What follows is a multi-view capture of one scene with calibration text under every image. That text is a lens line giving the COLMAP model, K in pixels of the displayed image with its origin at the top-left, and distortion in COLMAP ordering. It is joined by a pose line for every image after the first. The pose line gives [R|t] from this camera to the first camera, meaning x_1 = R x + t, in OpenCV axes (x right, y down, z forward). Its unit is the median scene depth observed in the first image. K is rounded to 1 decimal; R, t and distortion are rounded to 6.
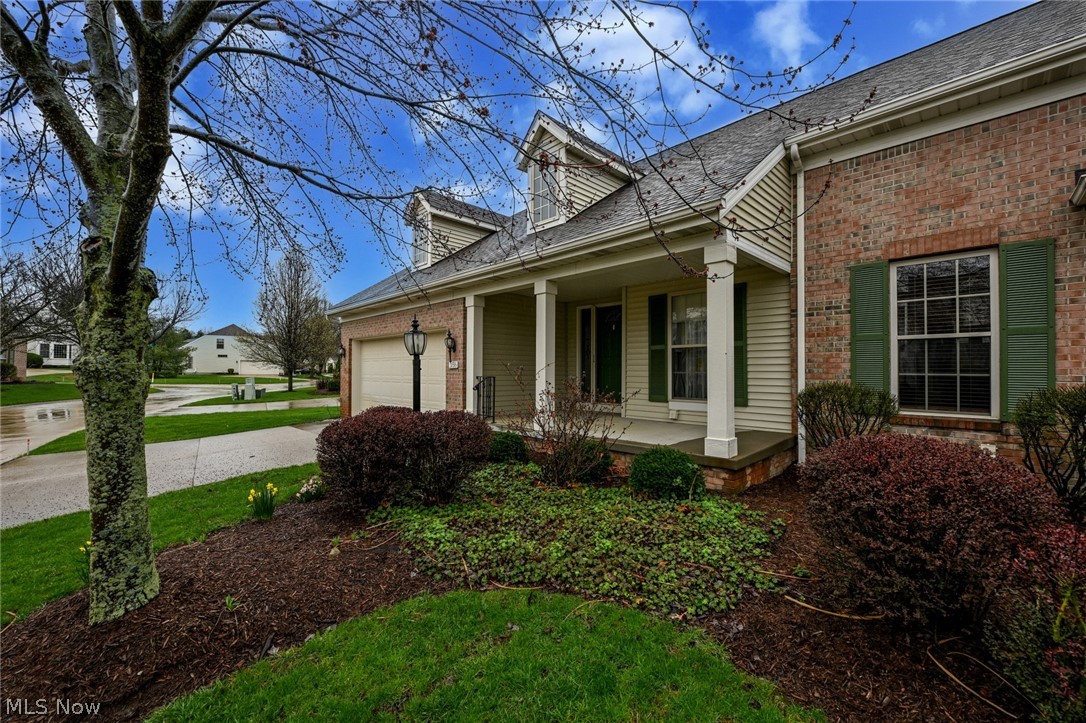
lens RADIAL K [[431.9, 0, 546.3], [0, 431.9, 362.8], [0, 0, 1]] dist [-0.001775, 0.000302]
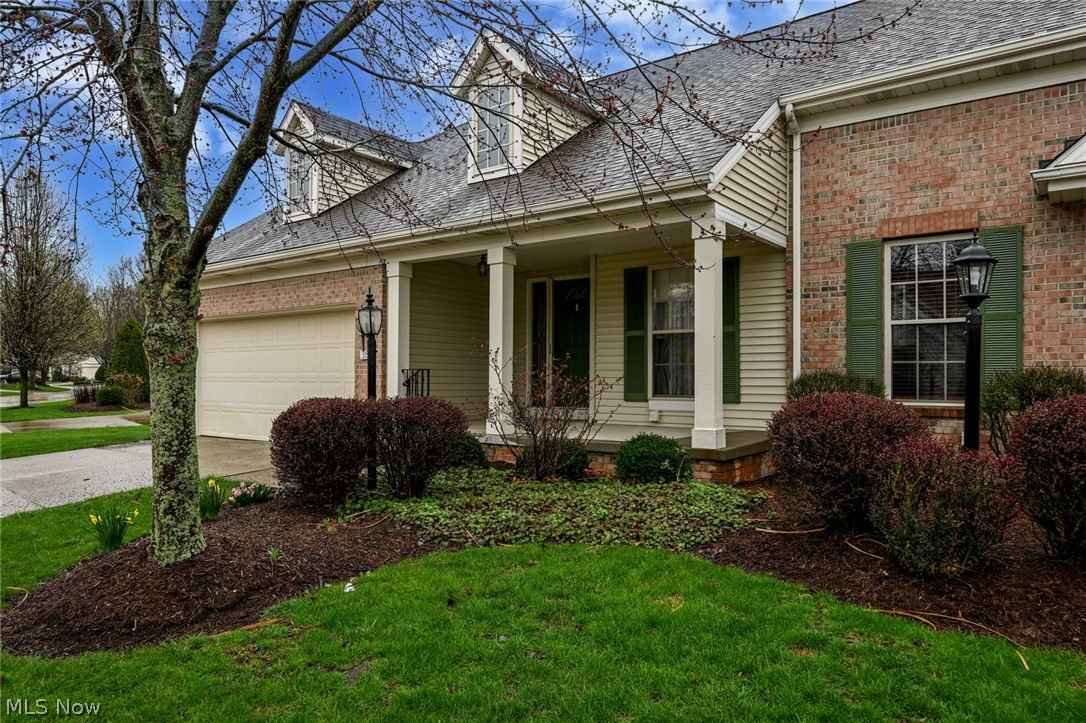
lens RADIAL K [[707.7, 0, 546.9], [0, 707.7, 366.5], [0, 0, 1]] dist [-0.001644, -0.001341]
pose [[0.988511, 0.003287, 0.151113, -0.159214], [-0.003359, 0.999994, 0.000218, 0.041120], [-0.151111, -0.000723, 0.988517, -0.423719]]
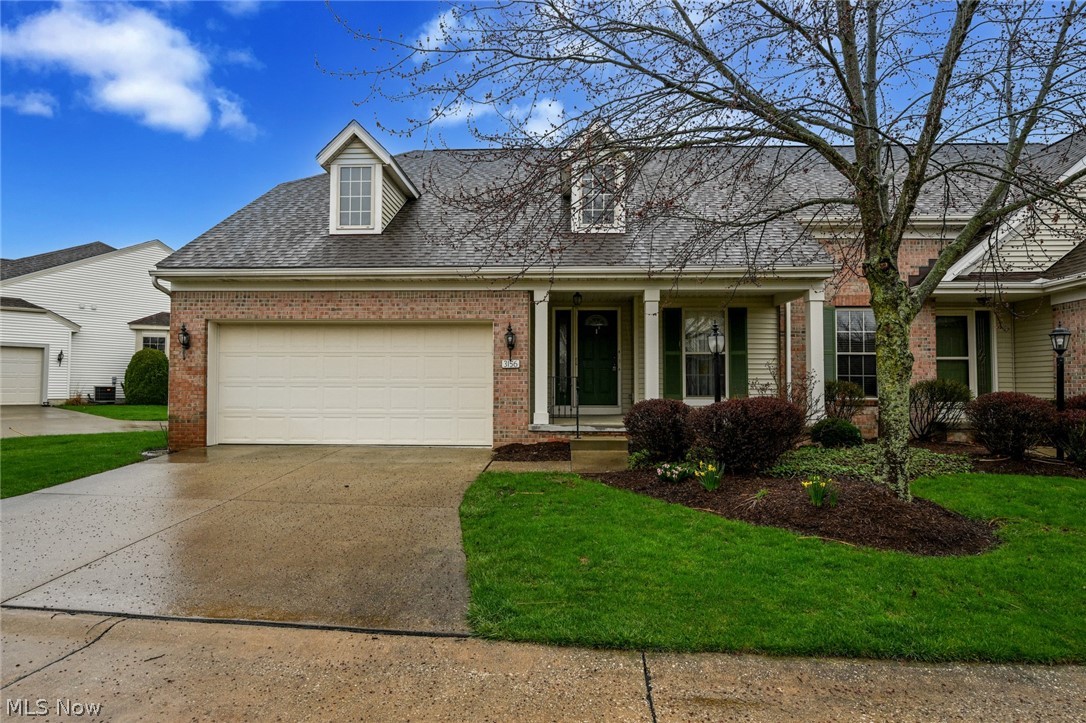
lens RADIAL K [[594.9, 0, 543.0], [0, 594.9, 367.6], [0, 0, 1]] dist [-0.001954, 0.001363]
pose [[0.733829, 0.021222, 0.679003, -1.694262], [-0.014256, 0.999773, -0.015841, 0.052539], [-0.679185, 0.001945, 0.733965, 0.095702]]
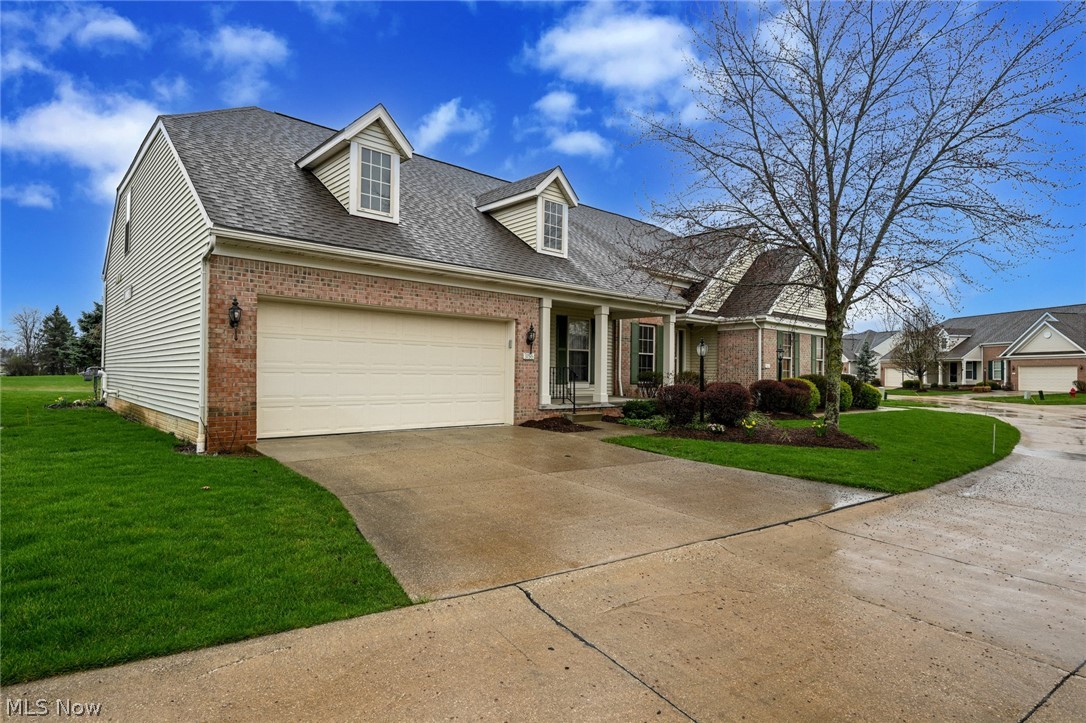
lens RADIAL K [[594.2, 0, 547.0], [0, 594.2, 362.7], [0, 0, 1]] dist [0.004728, 0.000432]
pose [[0.032769, 0.016553, 0.999326, -2.926710], [-0.031619, 0.999380, -0.015517, 0.074108], [-0.998963, -0.031089, 0.033272, 1.533985]]
